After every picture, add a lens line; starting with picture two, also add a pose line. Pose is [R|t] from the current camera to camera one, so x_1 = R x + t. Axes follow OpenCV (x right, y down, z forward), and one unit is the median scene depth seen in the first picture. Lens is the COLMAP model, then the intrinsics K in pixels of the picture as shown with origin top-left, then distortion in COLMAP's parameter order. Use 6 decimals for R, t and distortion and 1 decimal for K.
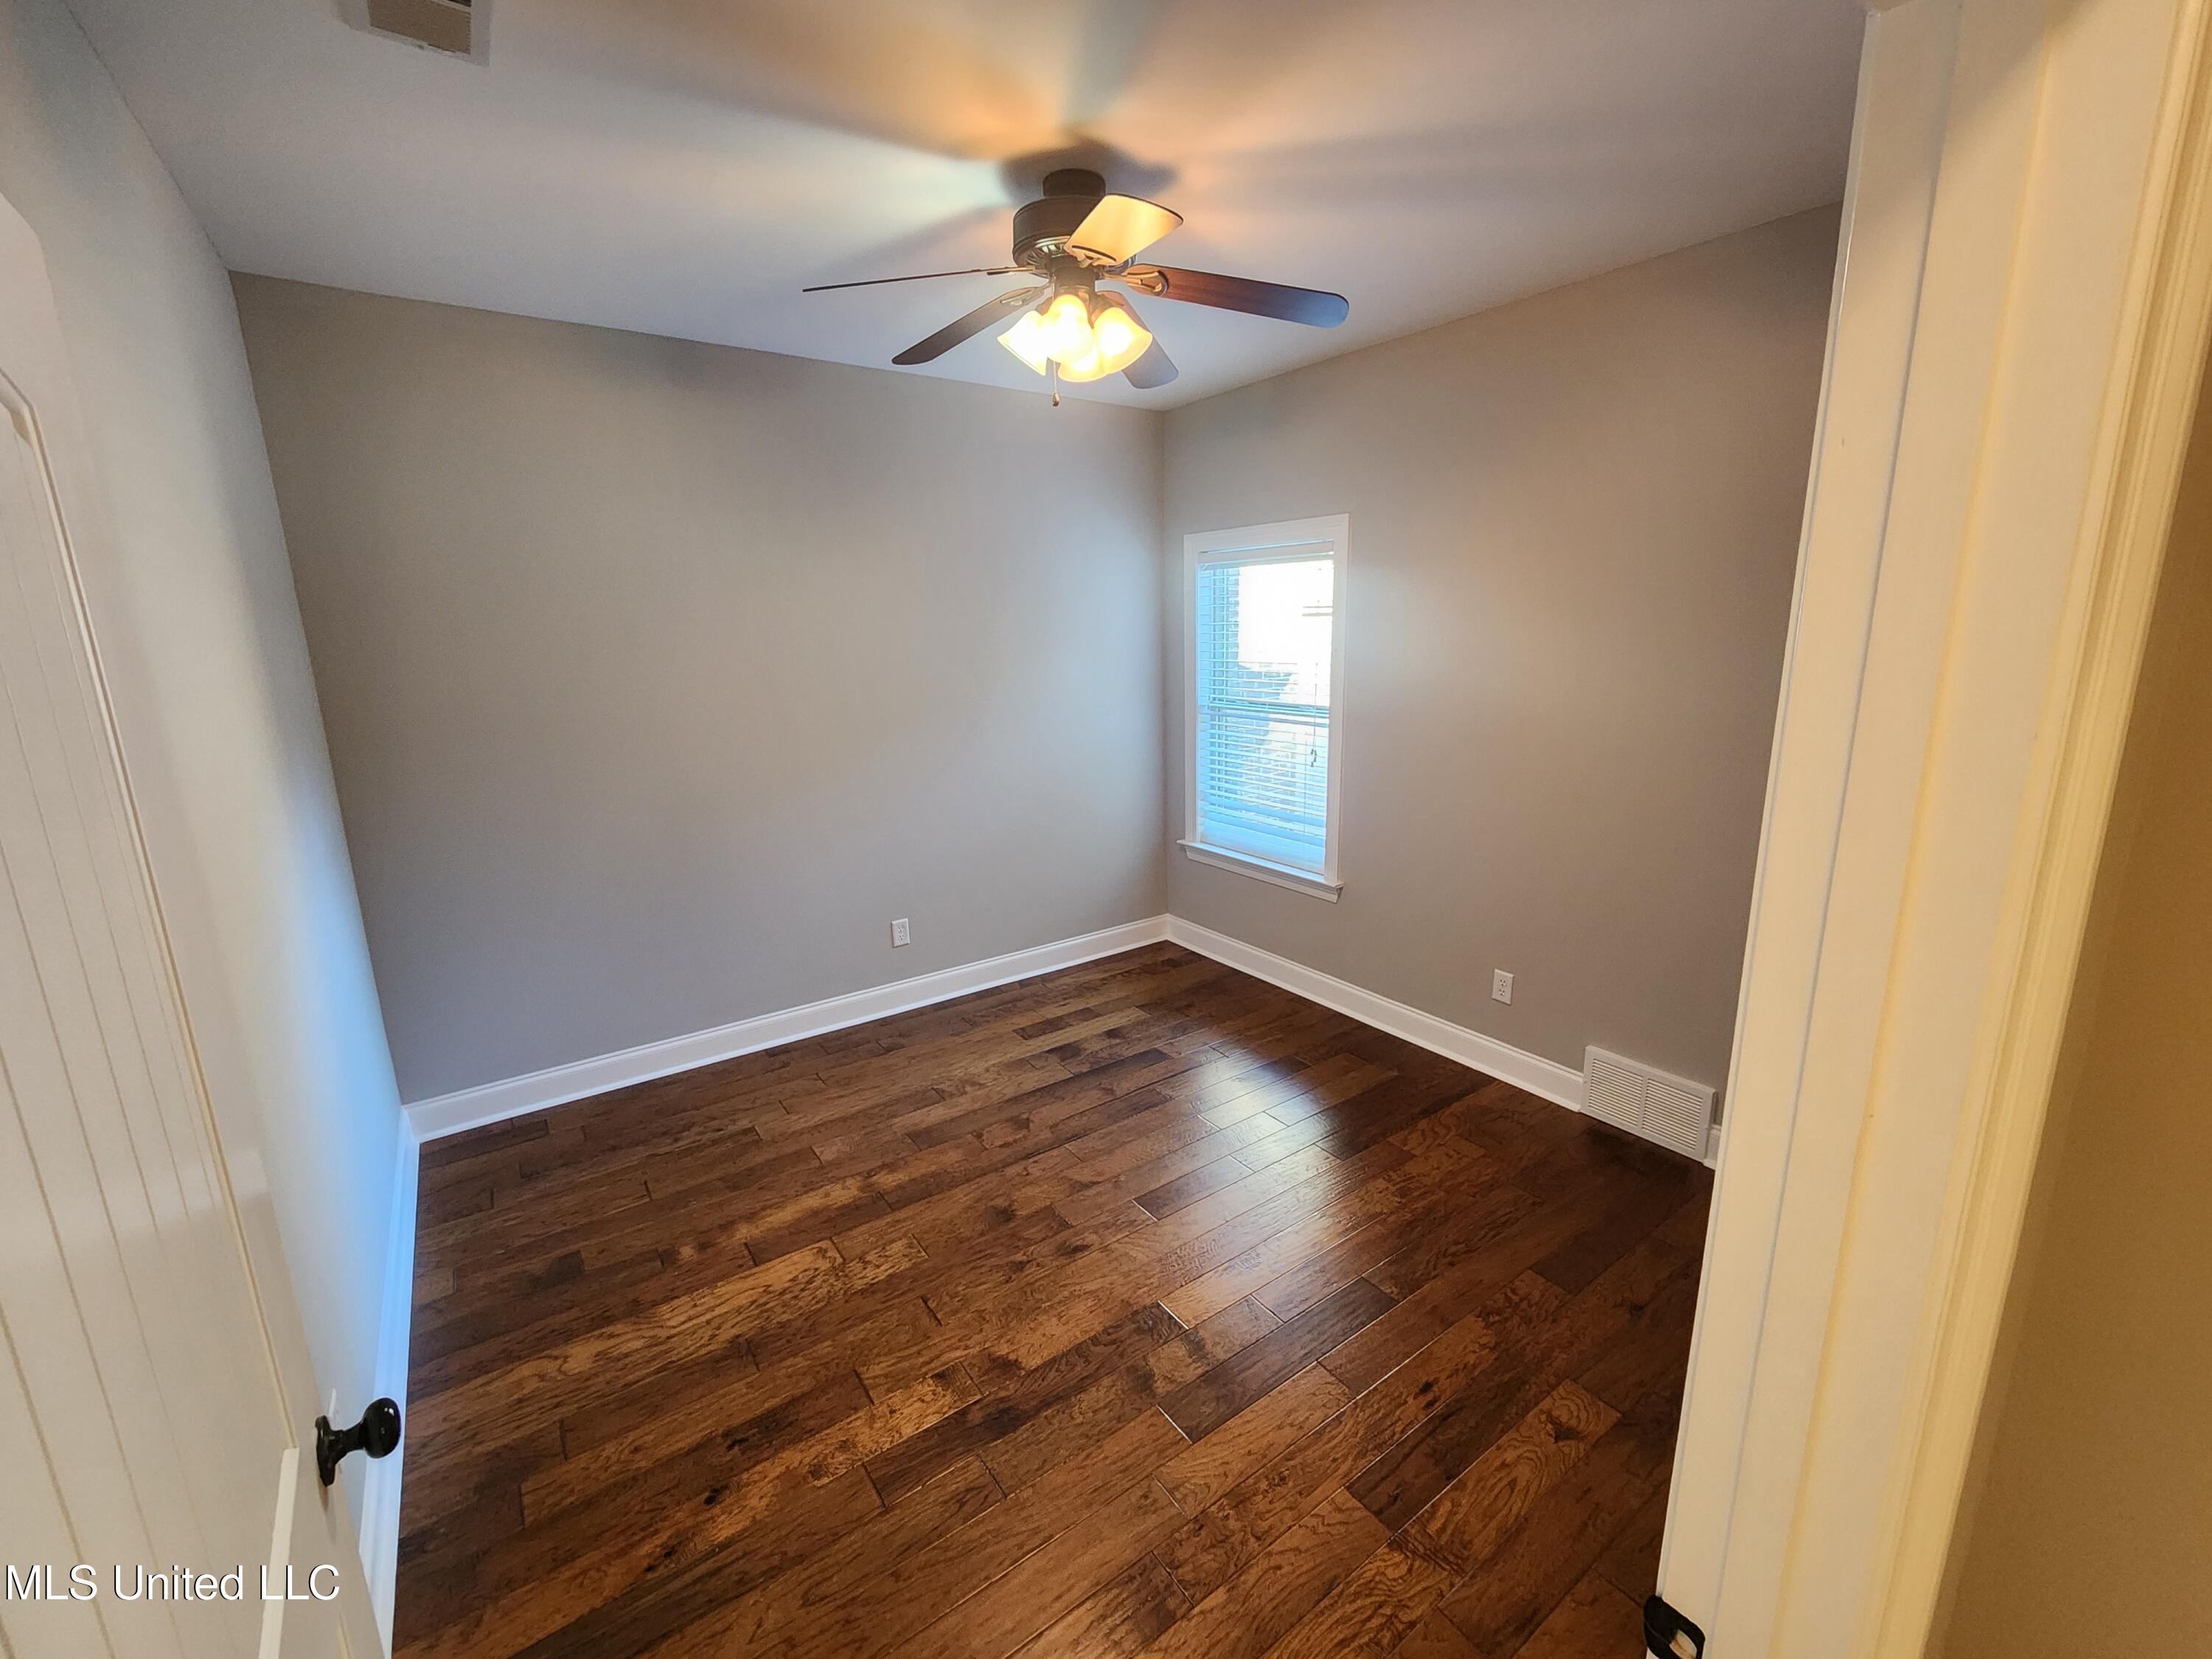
lens RADIAL K [[901.4, 0, 1115.2], [0, 901.4, 822.6], [0, 0, 1]] dist [-0.000704, -0.001977]
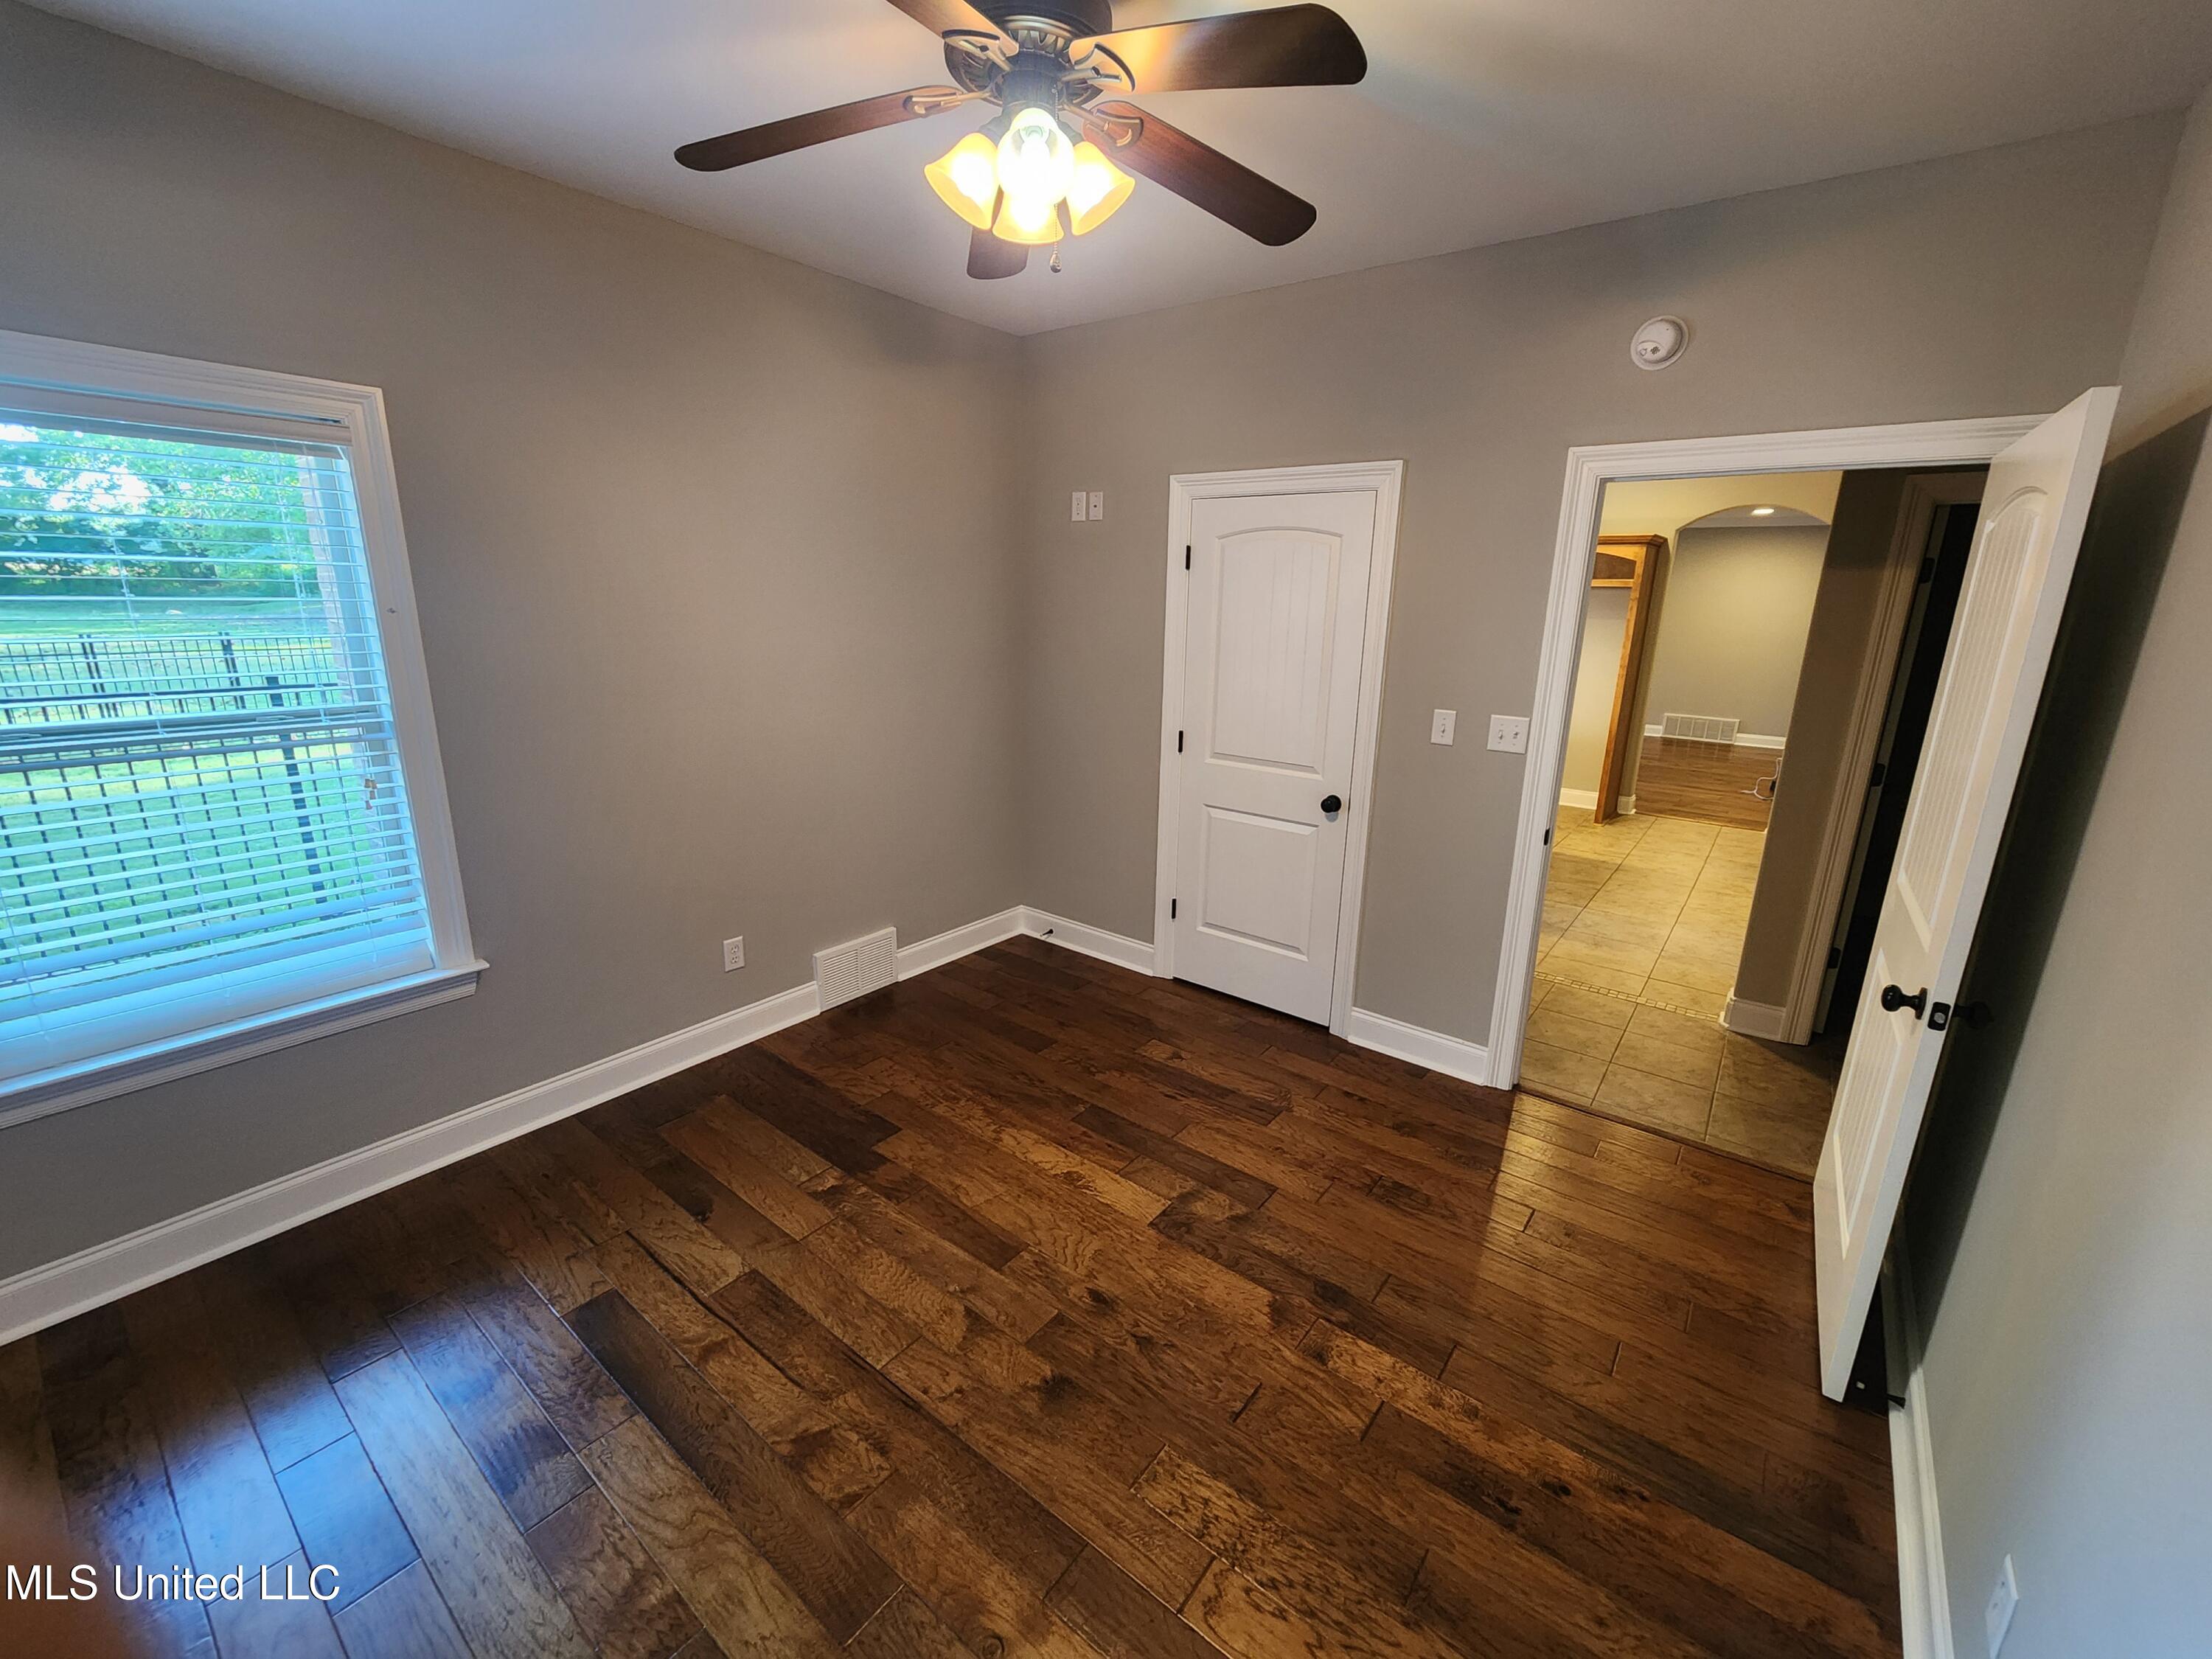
lens RADIAL K [[901.4, 0, 1114.4], [0, 901.4, 826.4], [0, 0, 1]] dist [-0.000704, -0.001977]
pose [[-0.279886, -0.234184, 0.931032, -0.853519], [0.194095, 0.935962, 0.293772, -0.232129], [-0.940208, 0.262931, -0.216509, 1.205394]]
